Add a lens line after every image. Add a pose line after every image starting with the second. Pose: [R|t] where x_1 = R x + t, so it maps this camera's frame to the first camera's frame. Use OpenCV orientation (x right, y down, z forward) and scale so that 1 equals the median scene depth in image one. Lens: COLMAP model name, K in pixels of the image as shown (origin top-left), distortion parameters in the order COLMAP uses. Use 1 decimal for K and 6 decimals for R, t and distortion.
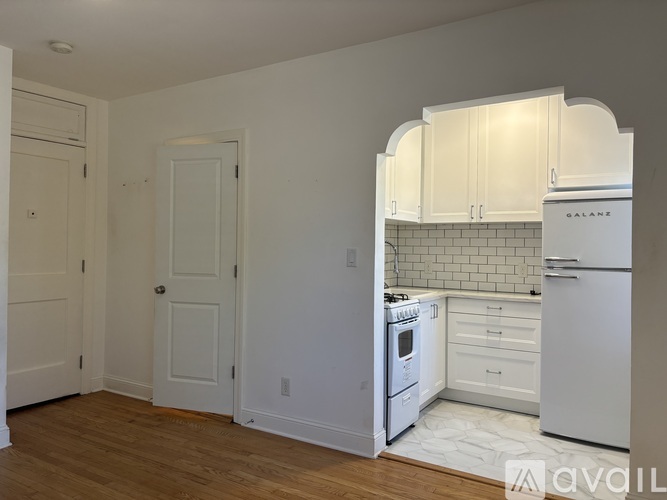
lens RADIAL K [[508.0, 0, 333.9], [0, 508.0, 243.2], [0, 0, 1]] dist [0.046573, -0.041075]
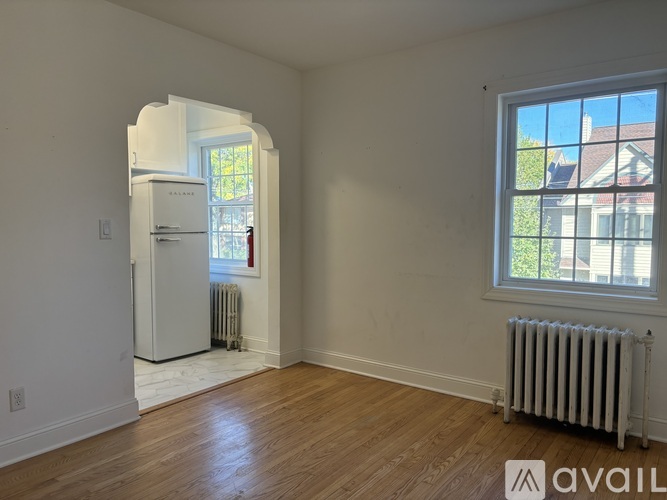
lens RADIAL K [[508.0, 0, 333.9], [0, 508.0, 243.2], [0, 0, 1]] dist [0.046573, -0.041075]
pose [[0.087321, -0.054064, 0.994712, -0.902690], [-0.005239, 0.998487, 0.054729, 0.000123], [-0.996166, -0.009990, 0.086905, 0.504999]]
